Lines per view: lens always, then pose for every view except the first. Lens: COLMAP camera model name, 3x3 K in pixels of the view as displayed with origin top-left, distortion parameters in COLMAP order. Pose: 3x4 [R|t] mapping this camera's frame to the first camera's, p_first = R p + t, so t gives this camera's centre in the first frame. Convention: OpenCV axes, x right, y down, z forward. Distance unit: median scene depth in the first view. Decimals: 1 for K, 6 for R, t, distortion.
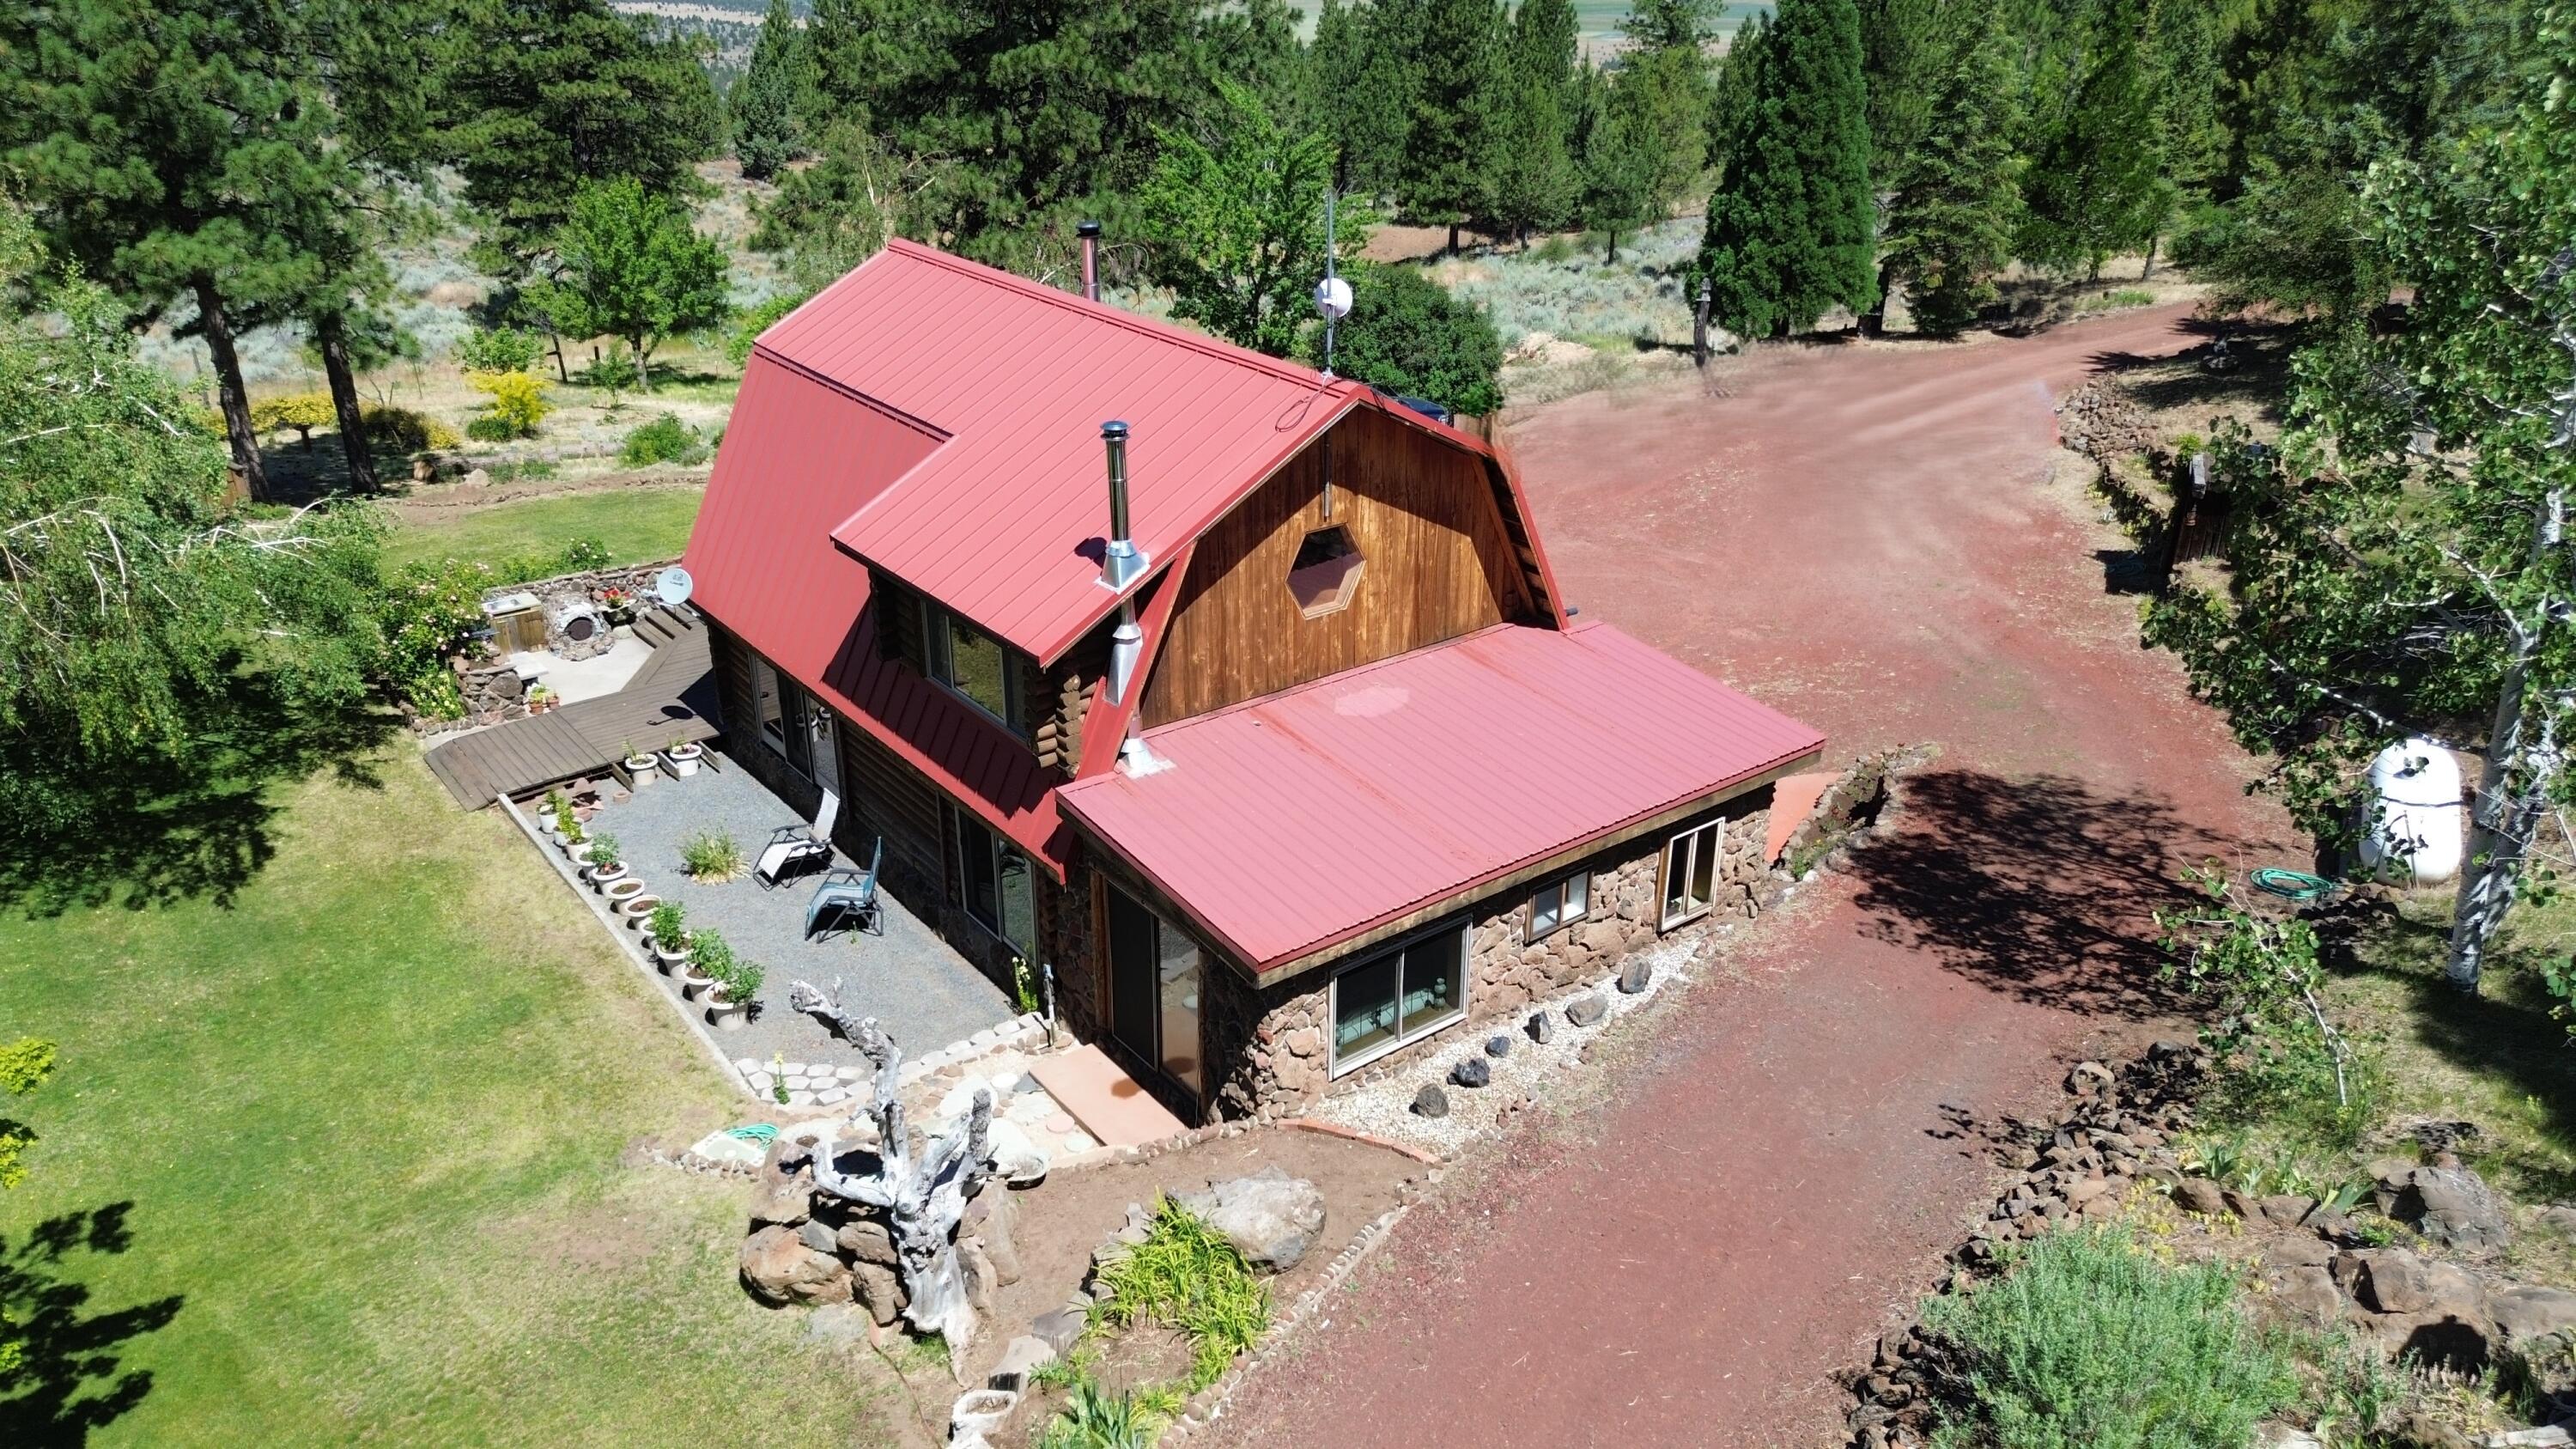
lens RADIAL K [[1816.9, 0, 1288.0], [0, 1816.9, 724.5], [0, 0, 1]] dist [0.107806, -0.164881]
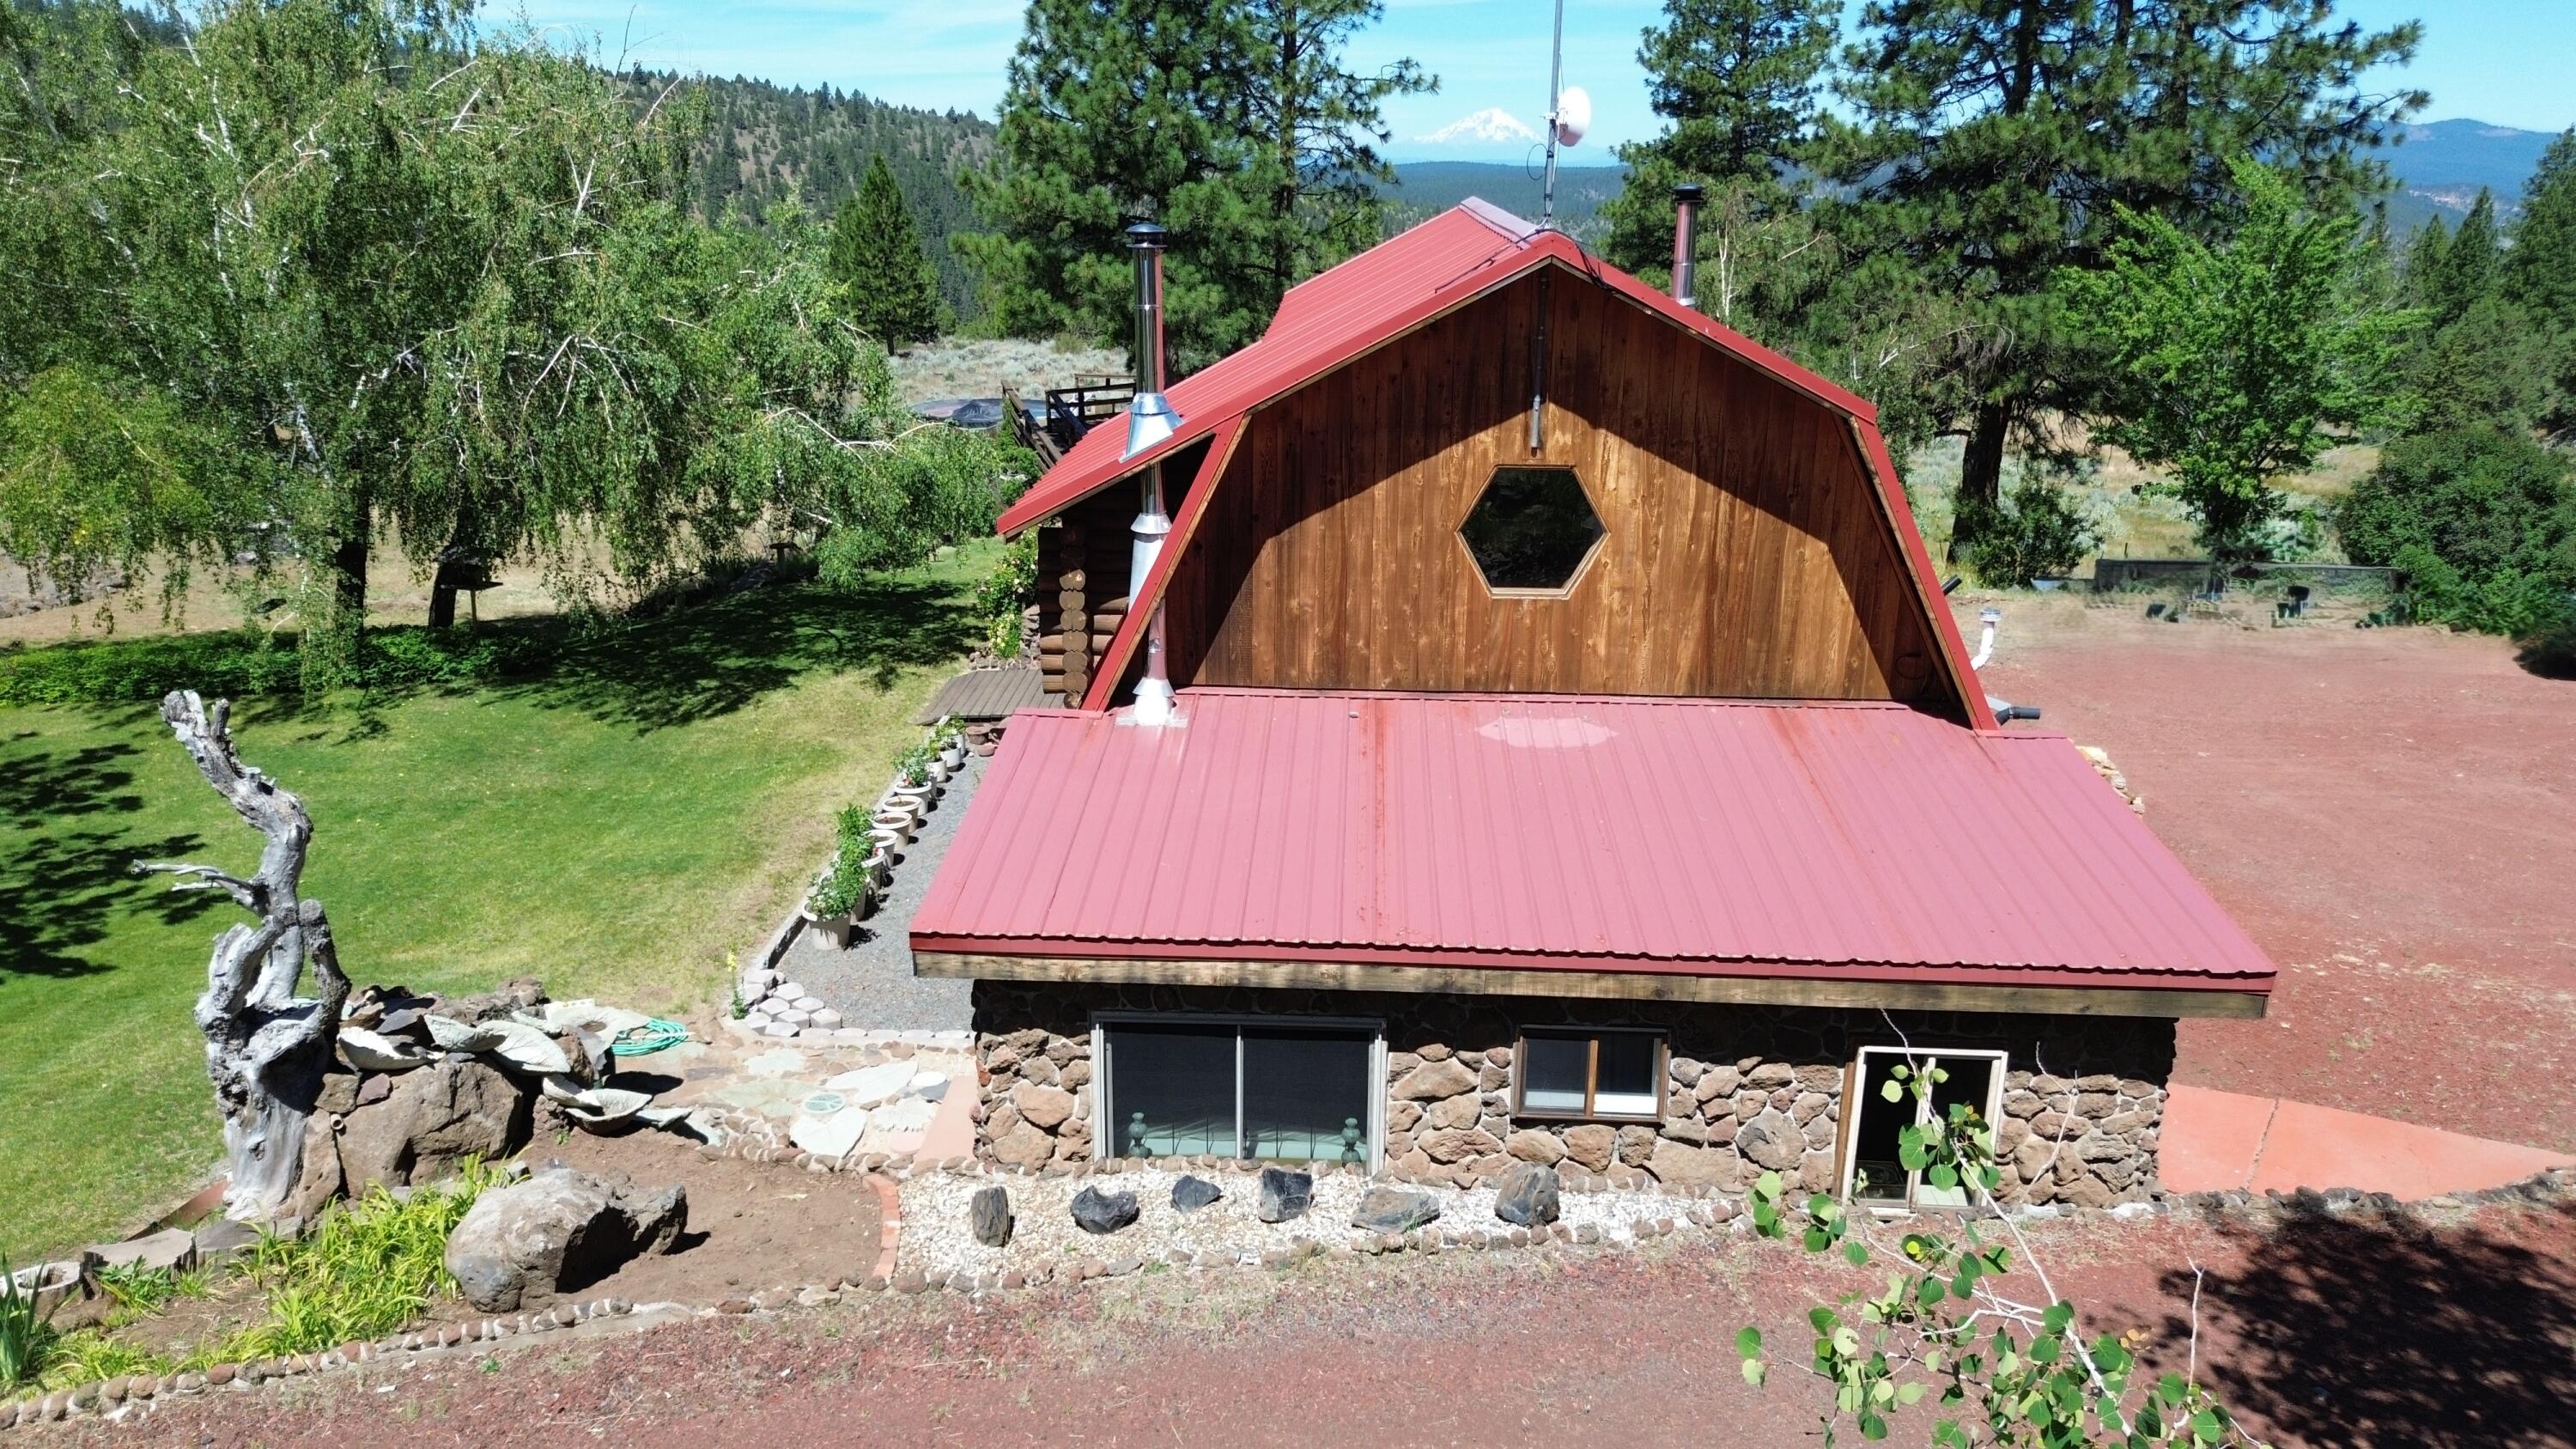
lens RADIAL K [[1816.9, 0, 1288.0], [0, 1816.9, 724.5], [0, 0, 1]] dist [0.107806, -0.164881]
pose [[0.766888, 0.194609, -0.611563, 0.385231], [-0.272256, 0.961573, -0.035416, 0.034145], [0.581170, 0.193662, 0.790402, 0.424167]]
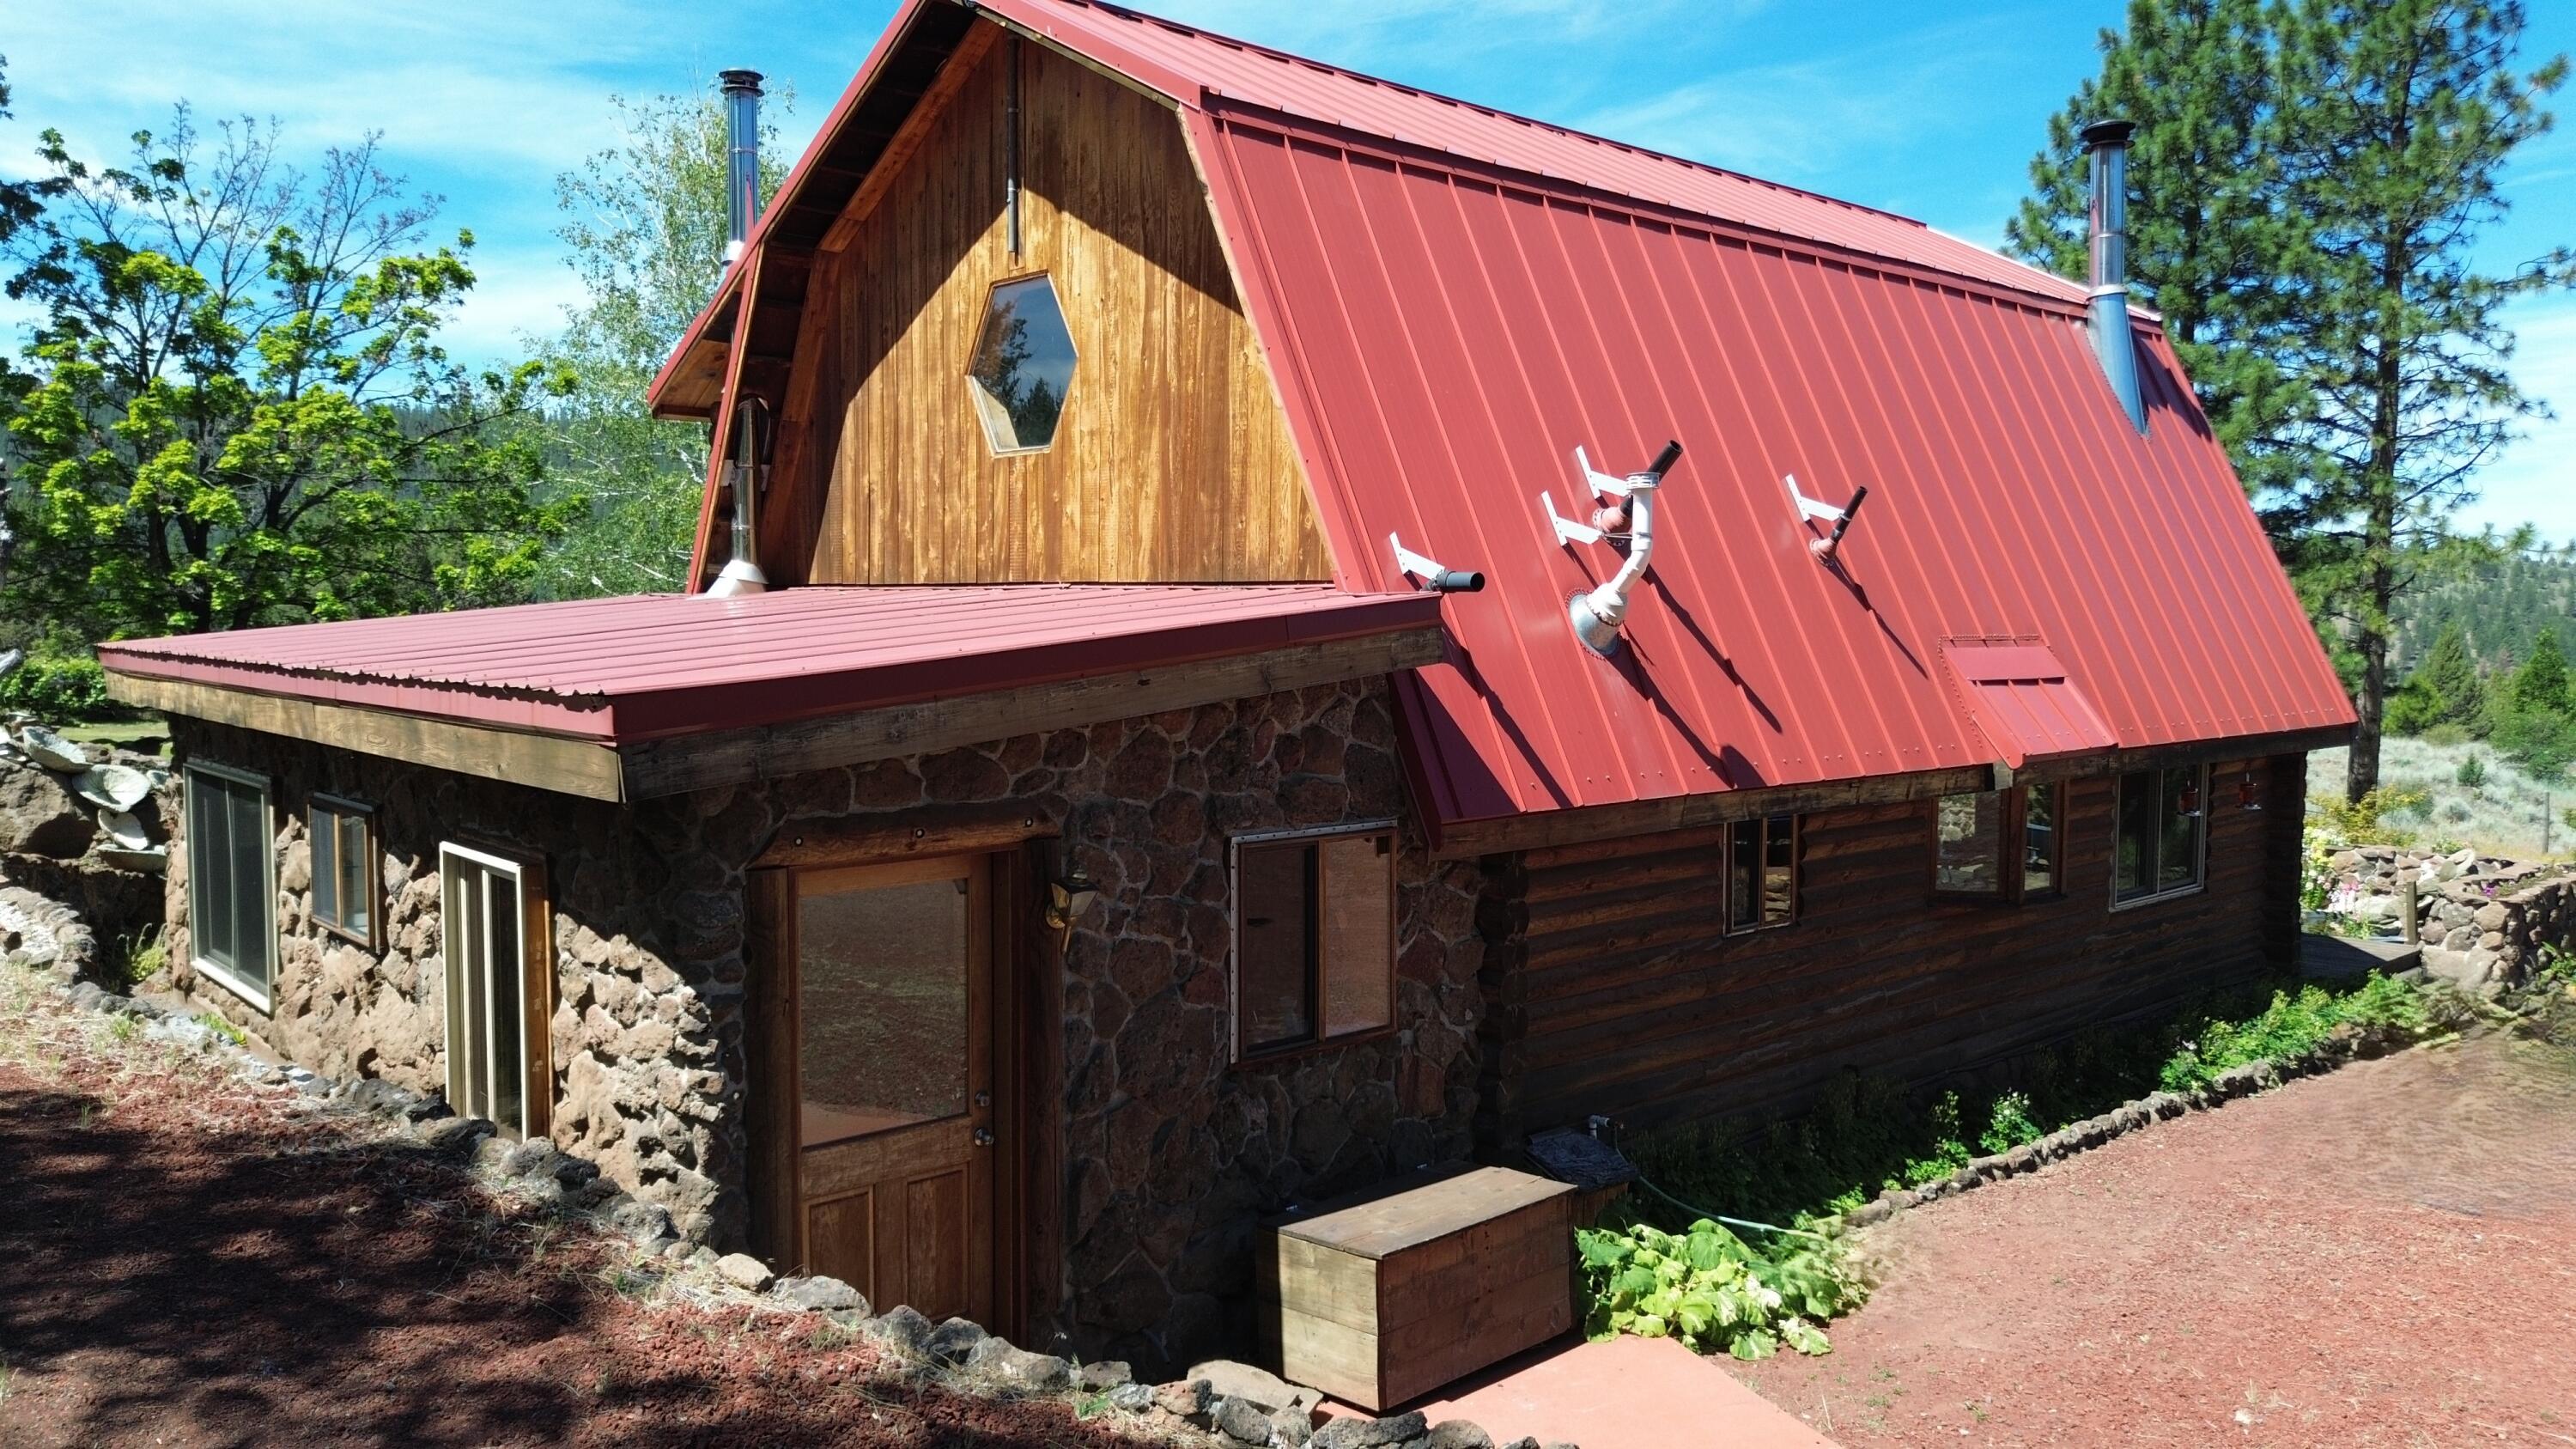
lens RADIAL K [[1816.9, 0, 1288.0], [0, 1816.9, 724.5], [0, 0, 1]] dist [0.107806, -0.164881]
pose [[0.081265, 0.067150, -0.994428, 0.558116], [-0.419313, 0.907440, 0.027009, -0.037547], [0.904197, 0.414782, 0.101899, 1.067380]]
